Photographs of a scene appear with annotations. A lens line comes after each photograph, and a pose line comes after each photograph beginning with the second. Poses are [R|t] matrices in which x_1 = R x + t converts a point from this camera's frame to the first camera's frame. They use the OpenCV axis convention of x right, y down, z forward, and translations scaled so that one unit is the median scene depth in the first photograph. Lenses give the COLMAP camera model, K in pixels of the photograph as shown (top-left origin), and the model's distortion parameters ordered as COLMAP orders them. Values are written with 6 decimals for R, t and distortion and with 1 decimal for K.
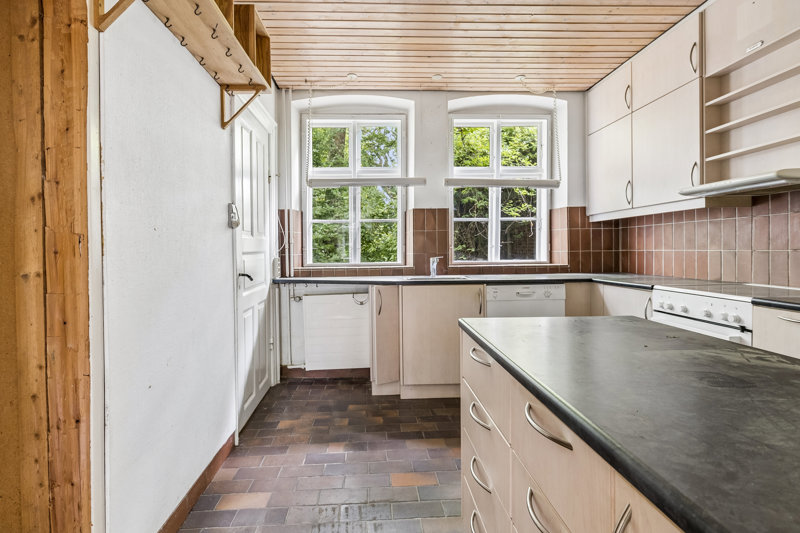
lens RADIAL K [[379.2, 0, 390.3], [0, 379.2, 252.4], [0, 0, 1]] dist [-0.000417, -0.000268]
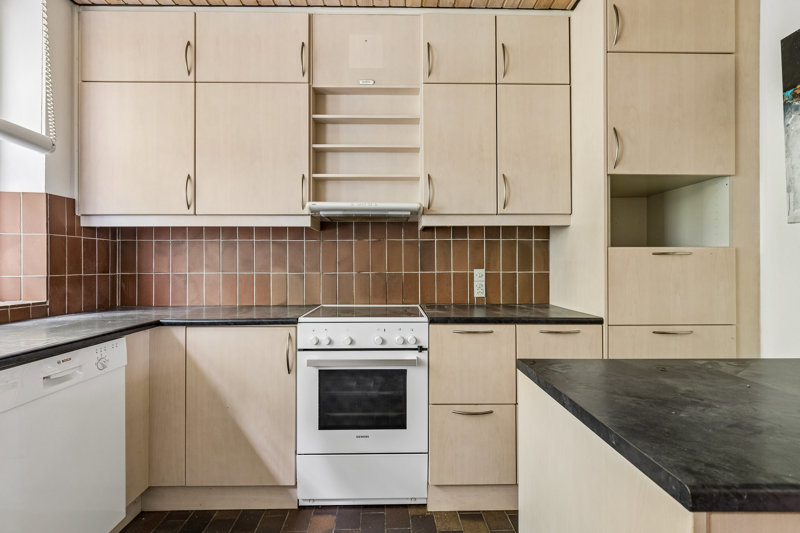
lens RADIAL K [[379.2, 0, 399.3], [0, 379.2, 265.9], [0, 0, 1]] dist [-0.000417, -0.000268]
pose [[0.027265, 0.015749, 0.999504, -0.074947], [0.008778, 0.999834, -0.015994, -0.005904], [-0.999590, 0.009209, 0.027122, 0.689043]]
